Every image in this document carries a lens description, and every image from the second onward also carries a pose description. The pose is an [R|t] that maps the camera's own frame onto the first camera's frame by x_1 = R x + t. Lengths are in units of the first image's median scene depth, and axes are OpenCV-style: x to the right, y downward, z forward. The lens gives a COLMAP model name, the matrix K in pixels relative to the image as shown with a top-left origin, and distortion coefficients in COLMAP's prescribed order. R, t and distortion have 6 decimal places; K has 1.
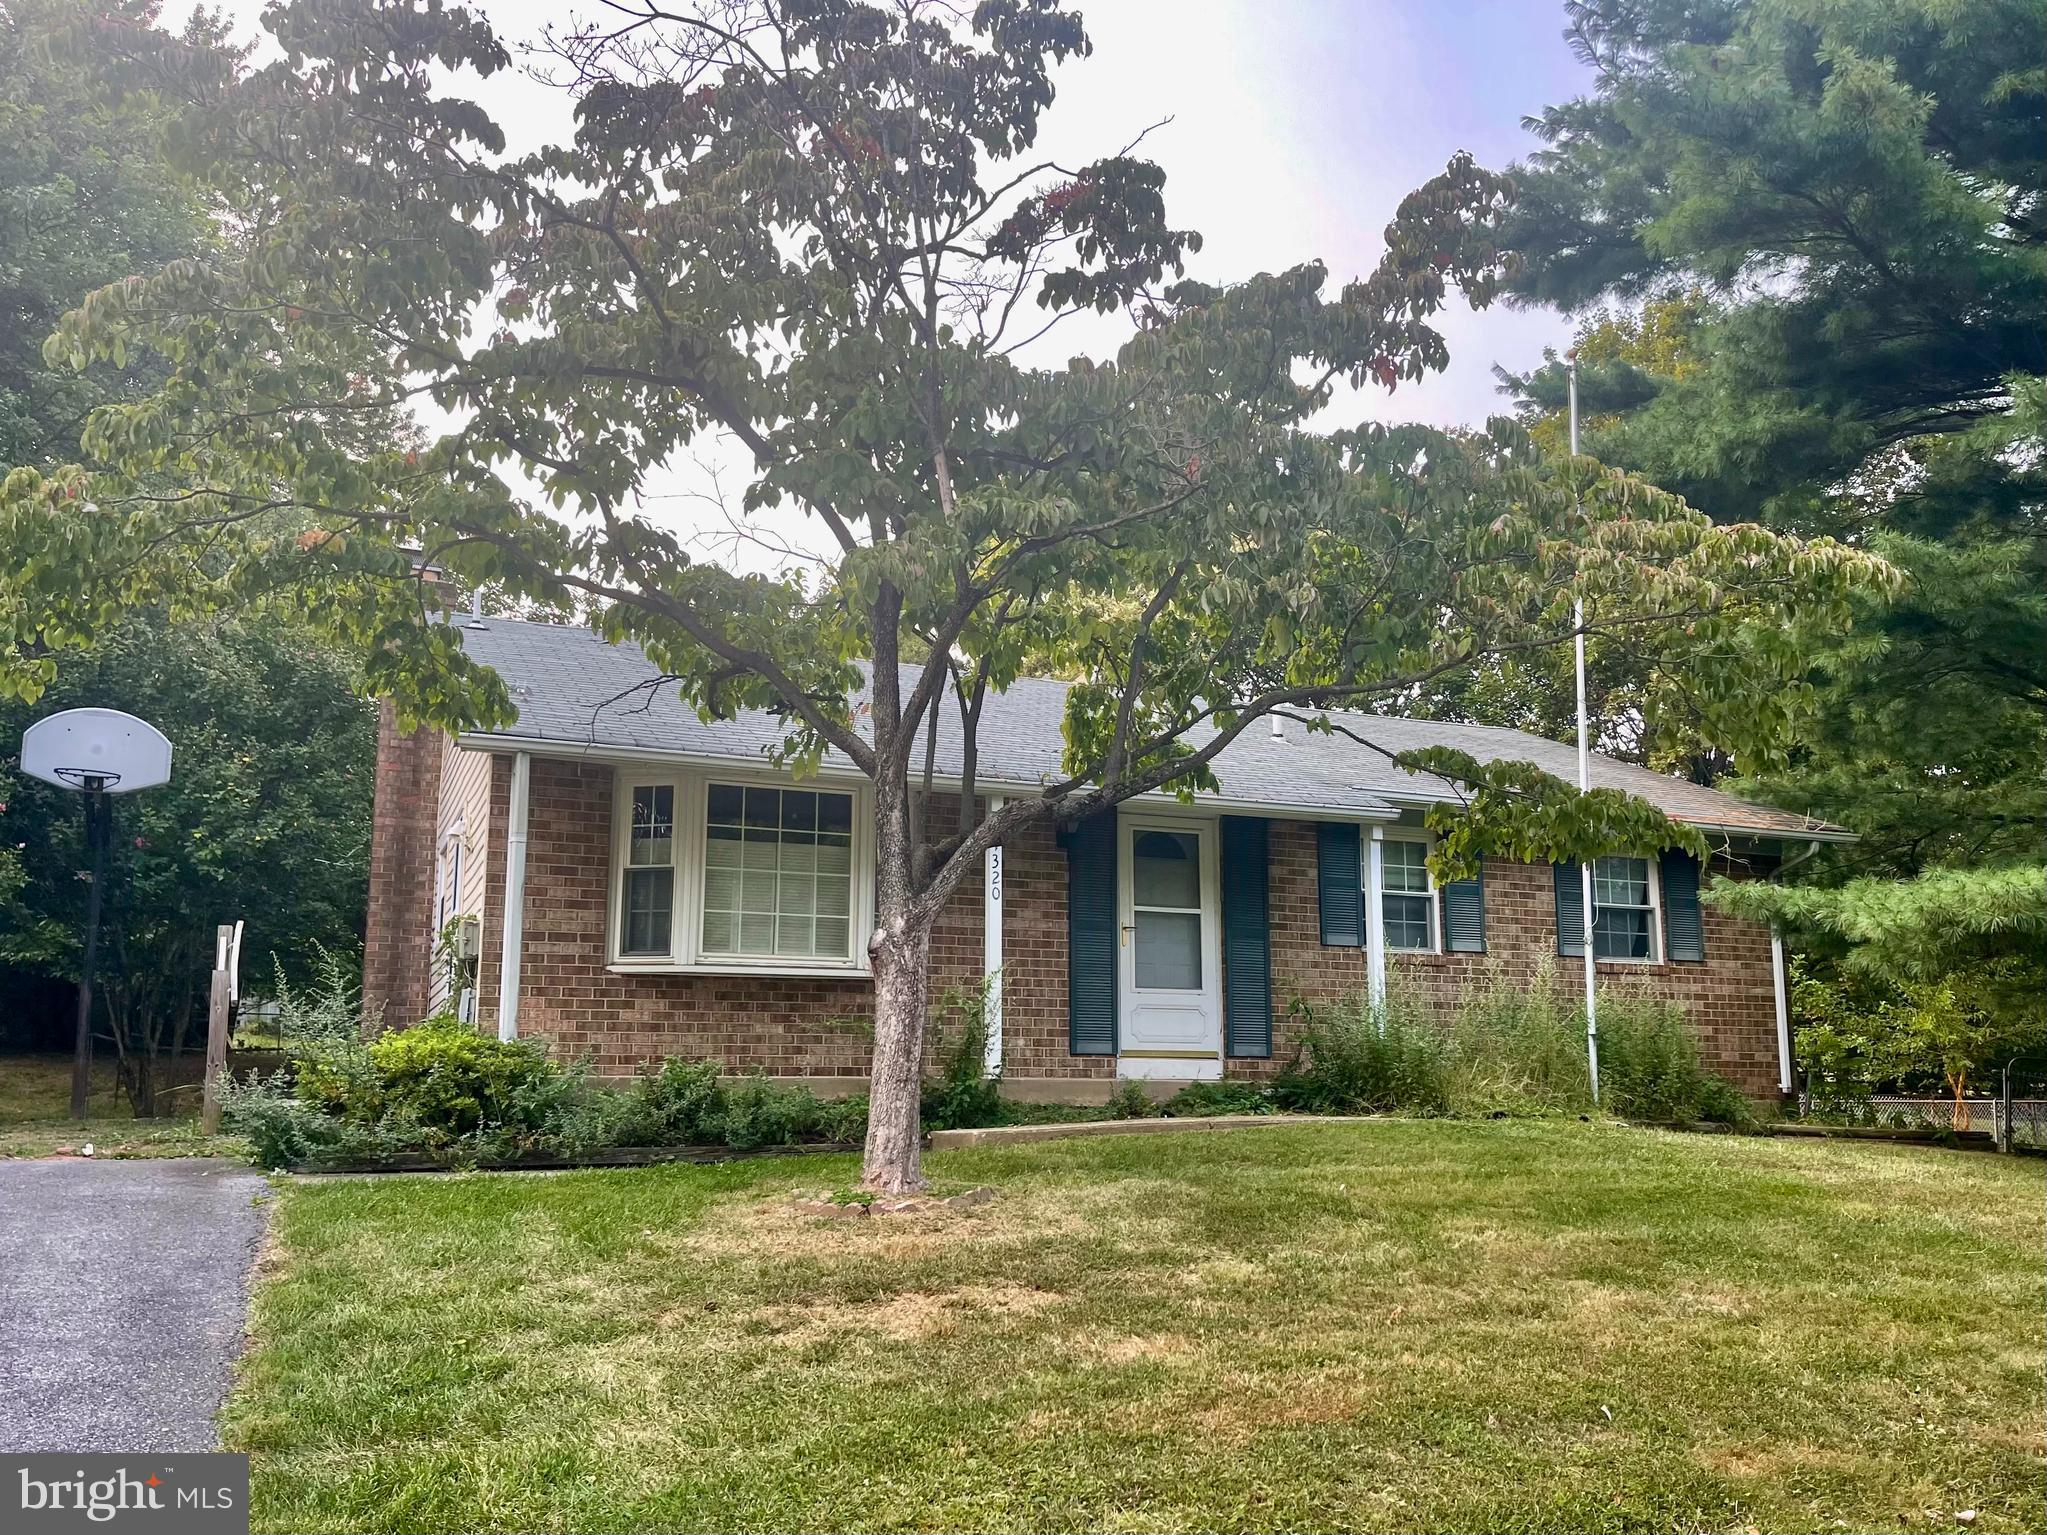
lens RADIAL K [[1533.8, 0, 1045.9], [0, 1533.8, 852.0], [0, 0, 1]] dist [0.038823, -0.111074]
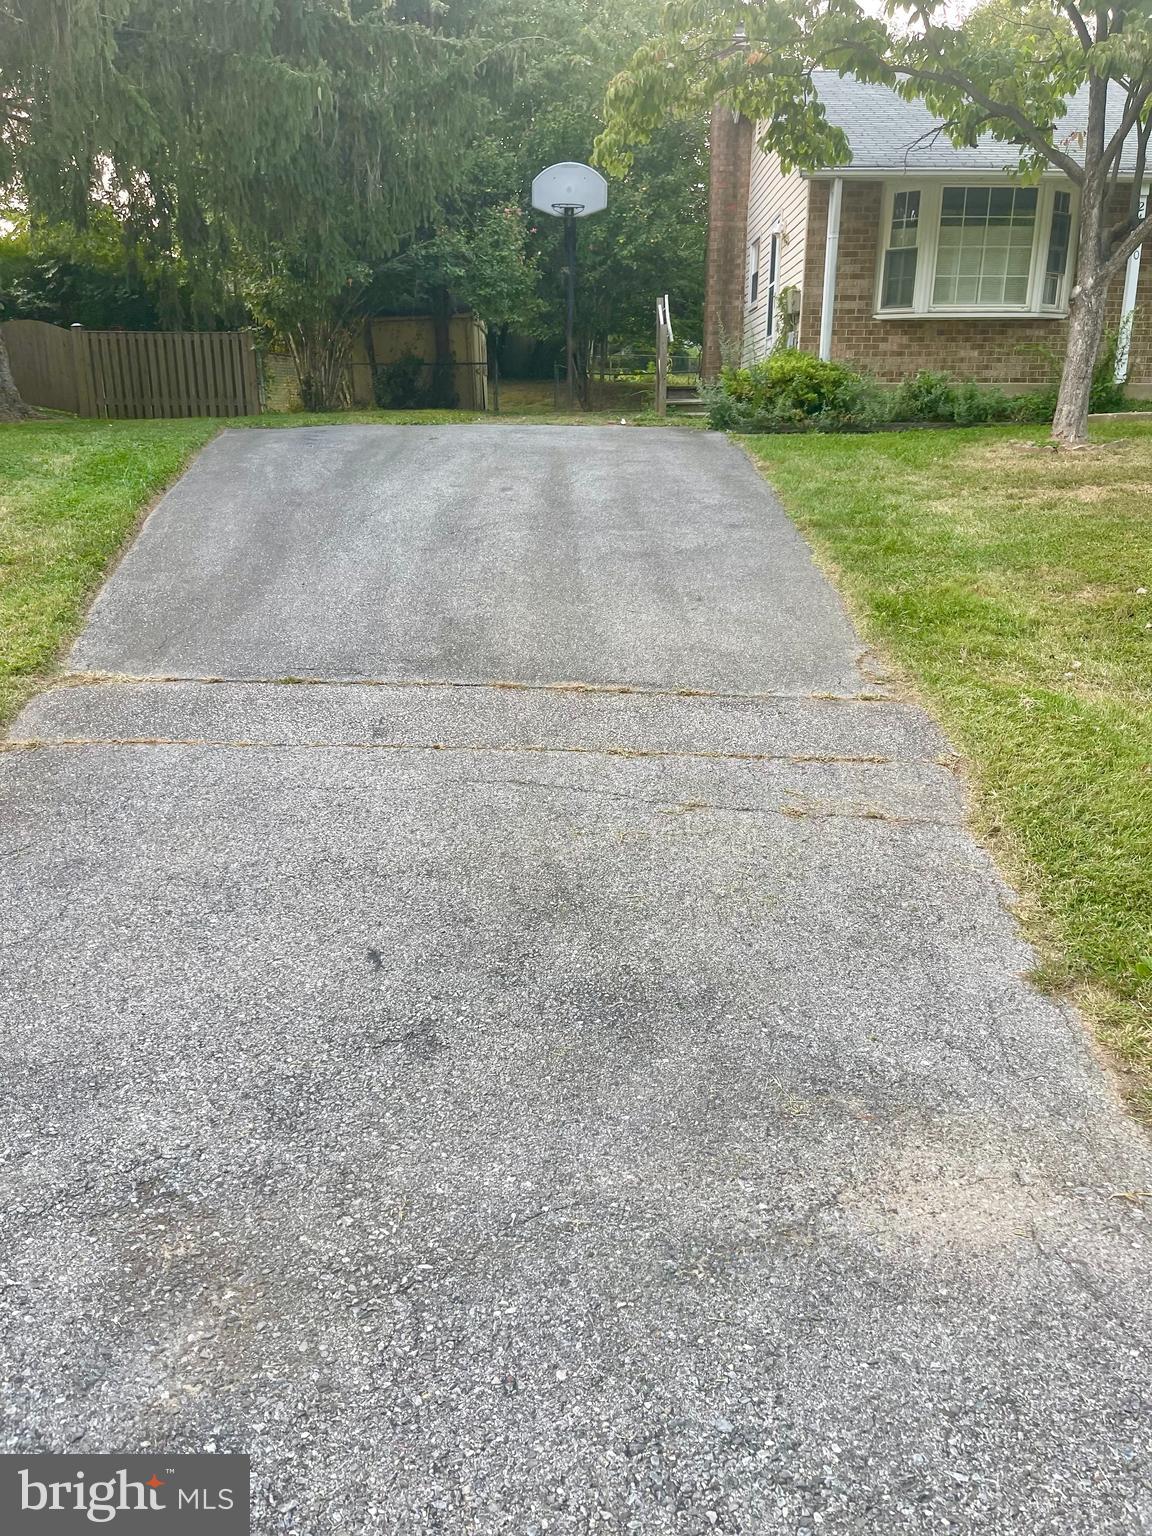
lens RADIAL K [[1092.6, 0, 609.7], [0, 1092.6, 729.6], [0, 0, 1]] dist [0.052604, -0.047764]
pose [[0.917892, 0.115325, -0.379704, -0.041675], [0.055035, 0.910599, 0.409611, -0.022305], [0.392996, -0.396875, 0.829484, -0.286721]]
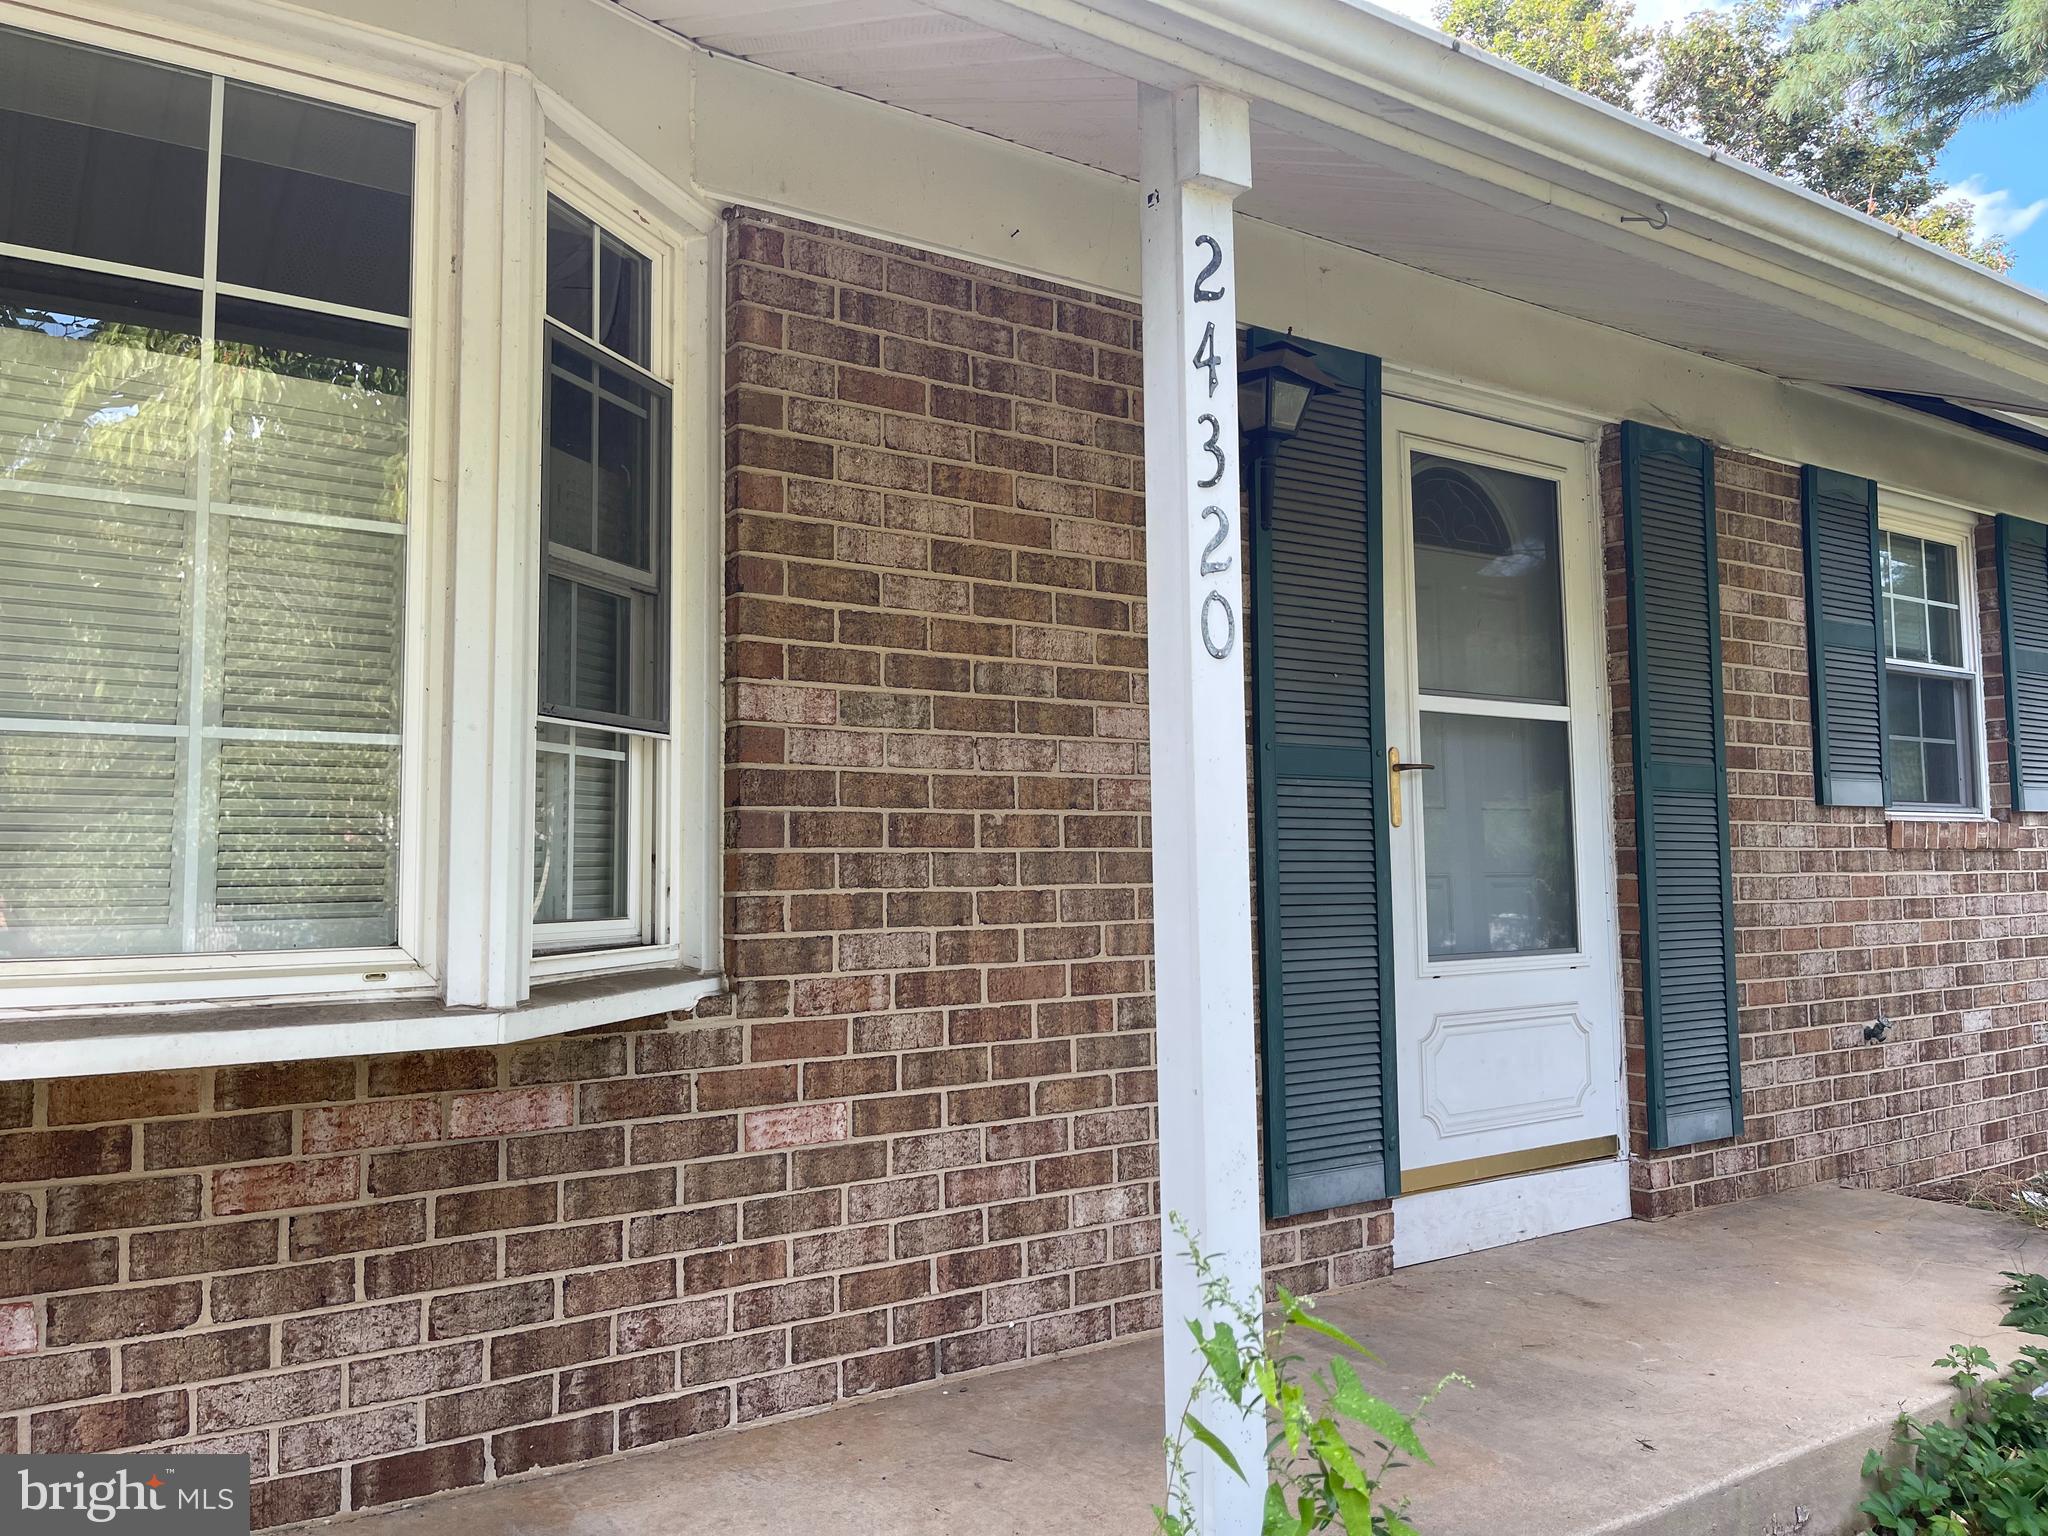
lens RADIAL K [[1456.8, 0, 1022.0], [0, 1456.8, 734.6], [0, 0, 1]] dist [0.052604, -0.047764]
pose [[0.978224, 0.001974, 0.207541, -0.093568], [-0.014508, 0.998159, 0.058889, 0.030465], [-0.207043, -0.060617, 0.976452, 0.832964]]
